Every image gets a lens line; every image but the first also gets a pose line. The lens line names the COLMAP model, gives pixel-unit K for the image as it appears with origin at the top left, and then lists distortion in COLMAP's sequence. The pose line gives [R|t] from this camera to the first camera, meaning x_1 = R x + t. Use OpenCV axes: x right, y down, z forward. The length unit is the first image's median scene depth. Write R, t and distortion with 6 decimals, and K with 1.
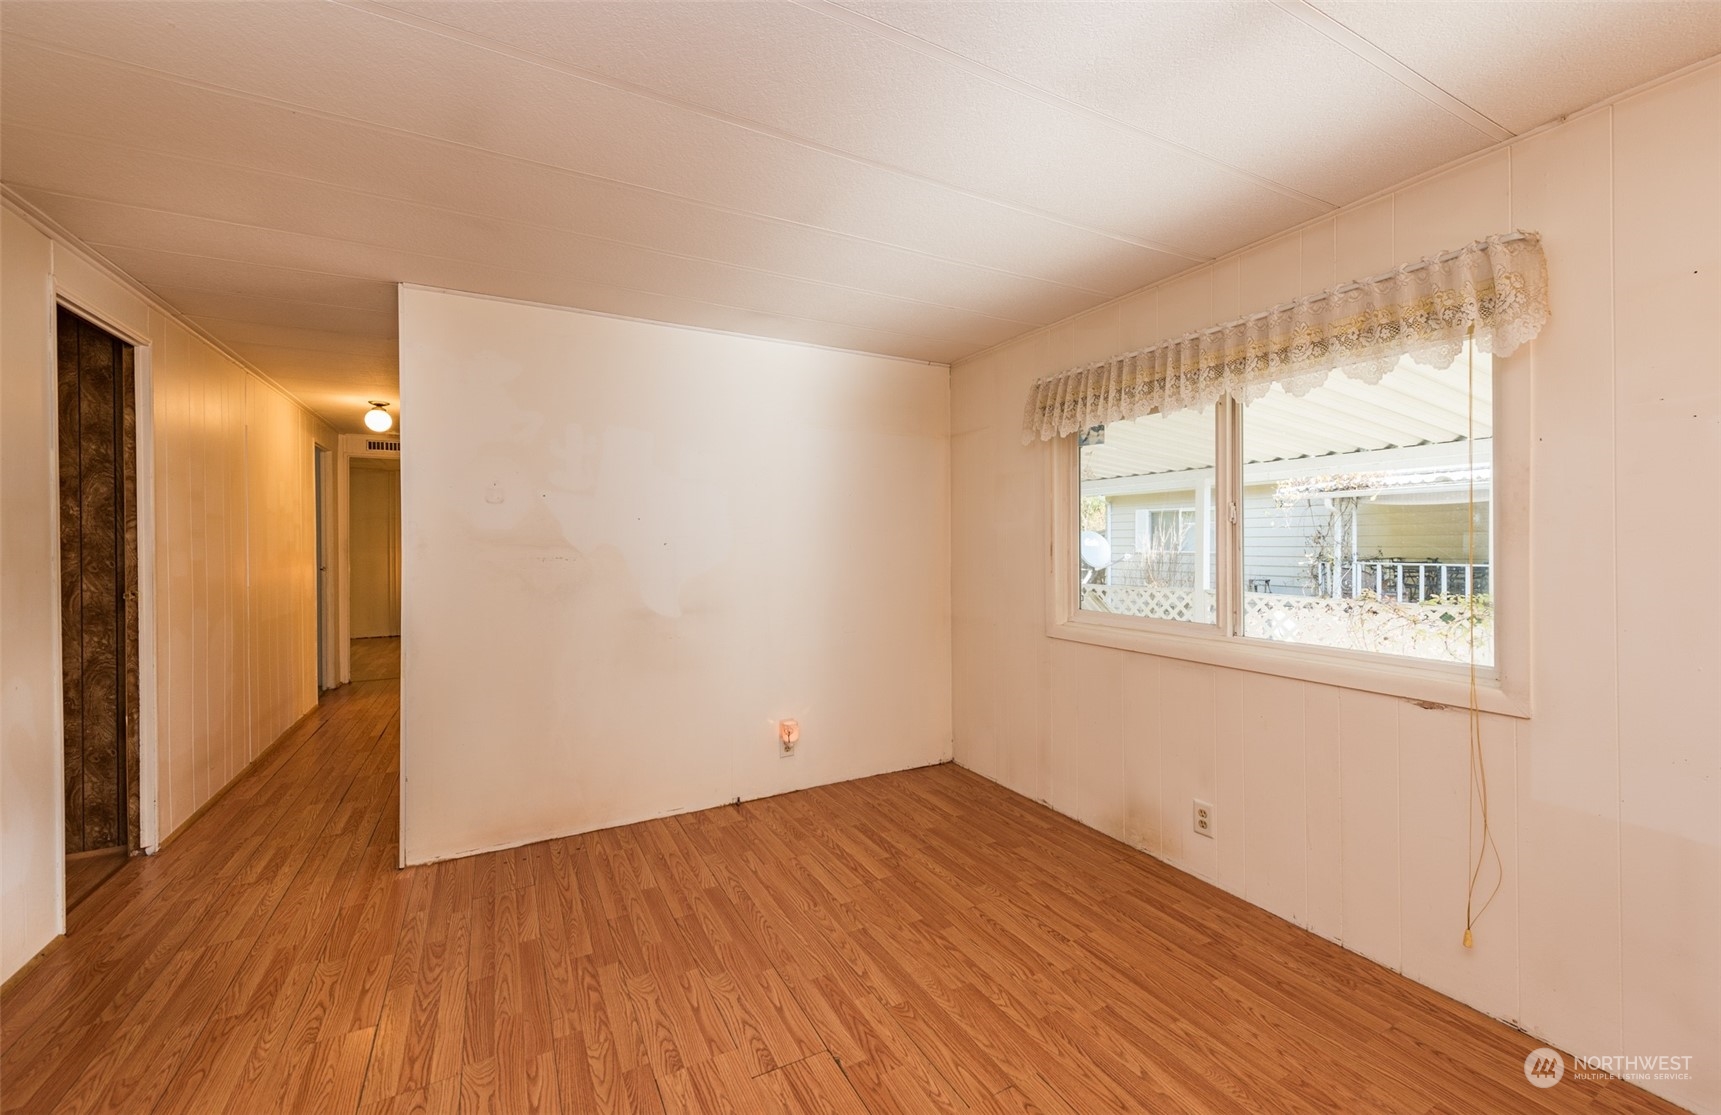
lens RADIAL K [[676.2, 0, 865.8], [0, 676.2, 543.6], [0, 0, 1]] dist [-0.000431, -0.000109]
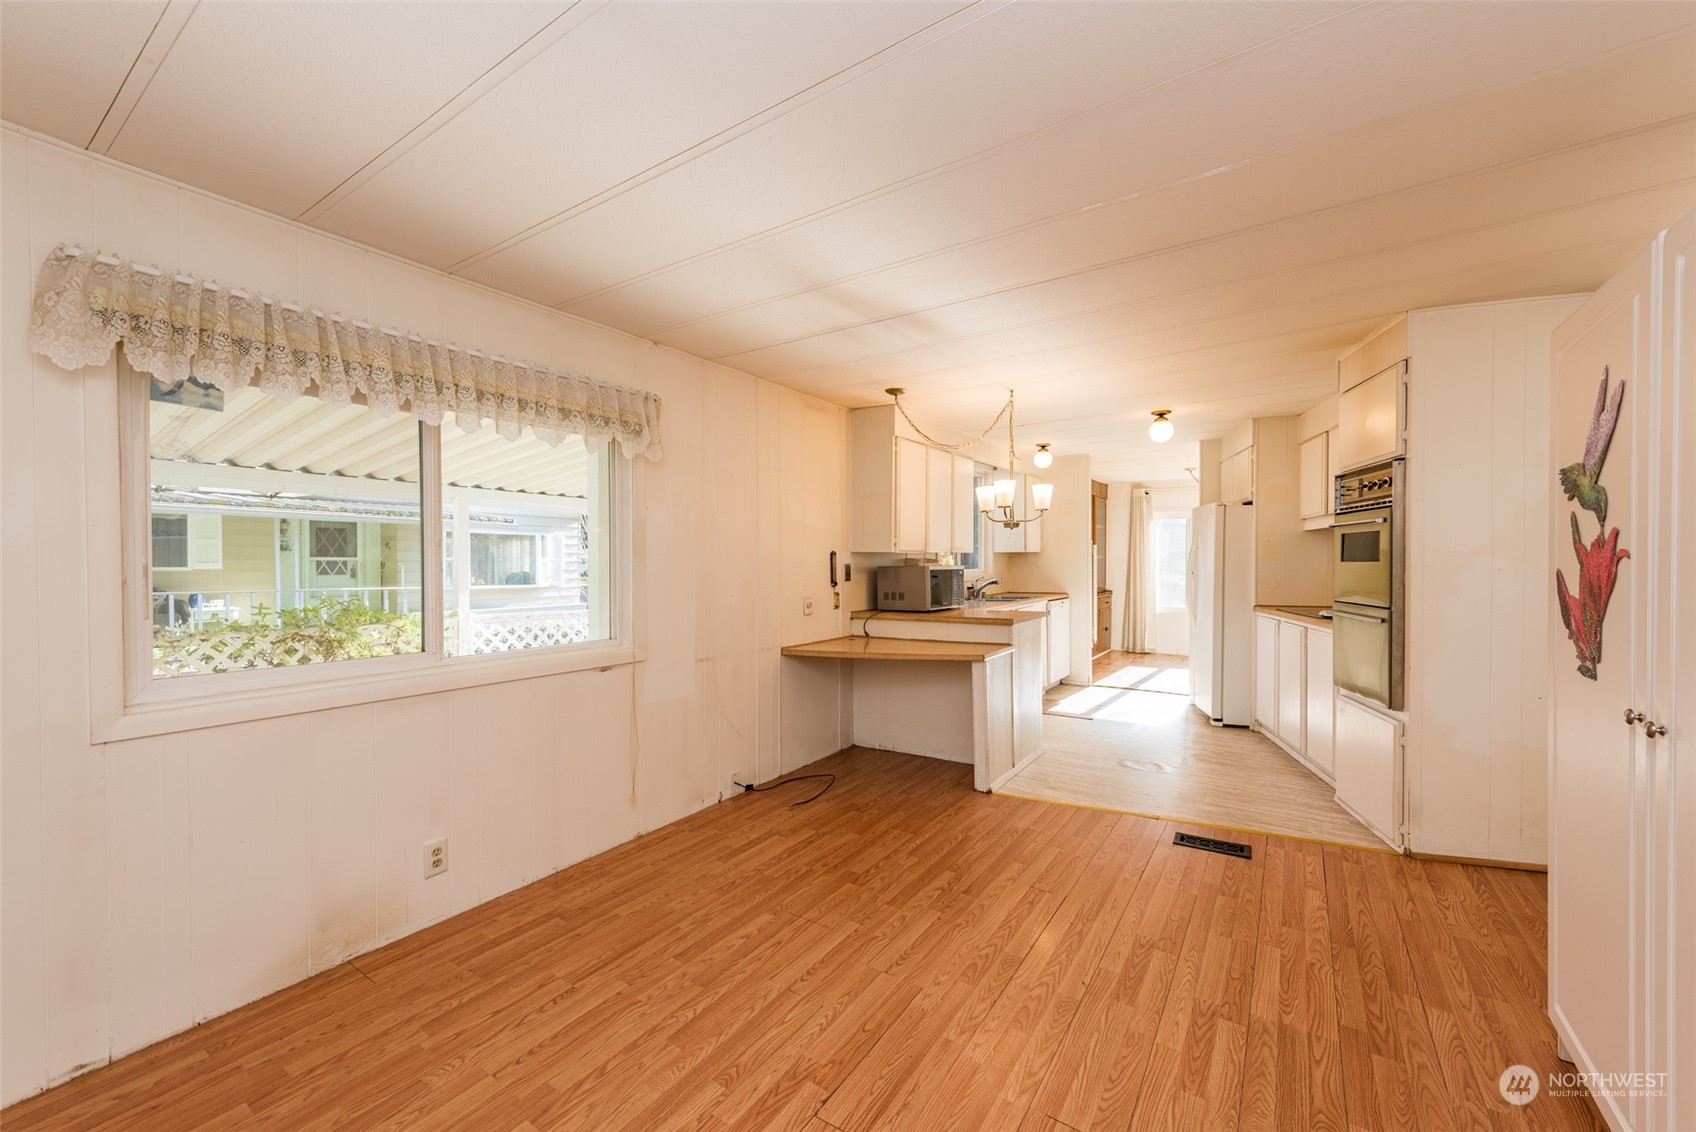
lens RADIAL K [[665.9, 0, 838.1], [0, 665.9, 569.9], [0, 0, 1]] dist [0.005116, -0.000190]
pose [[-0.455764, -0.003561, 0.890094, -0.669197], [0.006629, 0.999951, 0.007395, 0.002729], [-0.890076, 0.009270, -0.455718, 1.055659]]
